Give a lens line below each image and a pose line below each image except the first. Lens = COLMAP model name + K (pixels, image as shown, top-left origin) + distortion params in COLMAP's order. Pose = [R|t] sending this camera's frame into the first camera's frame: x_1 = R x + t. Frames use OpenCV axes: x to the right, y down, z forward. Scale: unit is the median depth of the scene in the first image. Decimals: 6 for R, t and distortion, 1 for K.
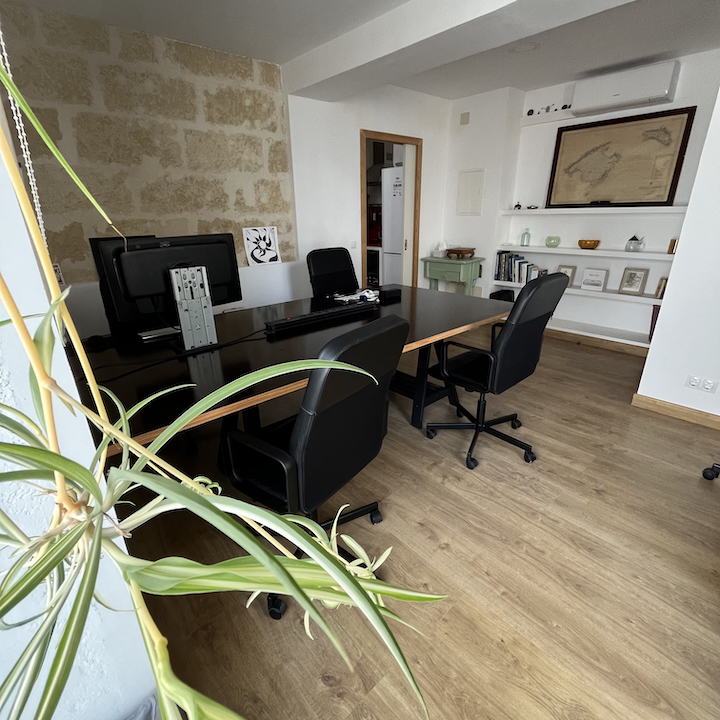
lens RADIAL K [[391.2, 0, 361.1], [0, 391.2, 360.6], [0, 0, 1]] dist [-0.000783, -0.000461]
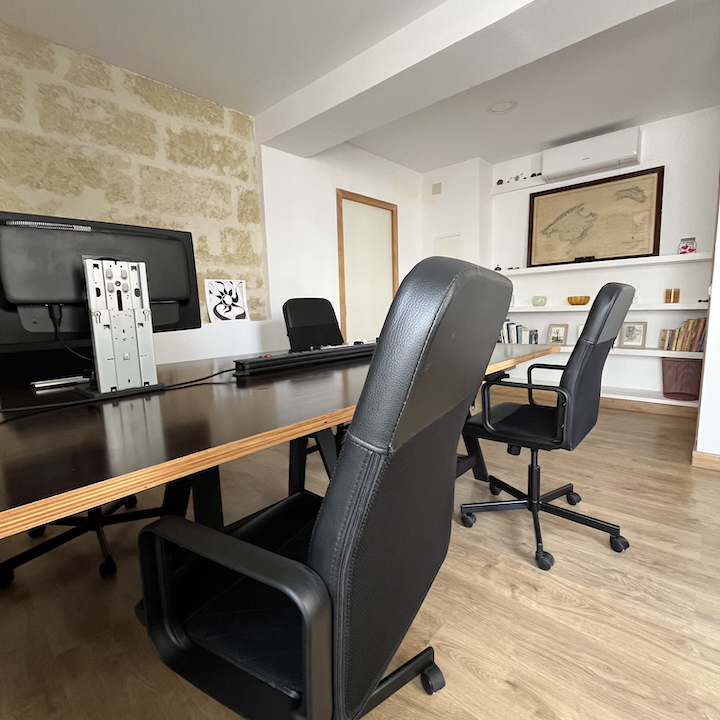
lens RADIAL K [[391.2, 0, 361.7], [0, 391.2, 358.4], [0, 0, 1]] dist [-0.000783, -0.000461]
pose [[0.994239, -0.027808, 0.103518, -0.069467], [0.051552, 0.970784, -0.234351, 0.052560], [-0.093977, 0.238338, 0.966625, 0.231959]]
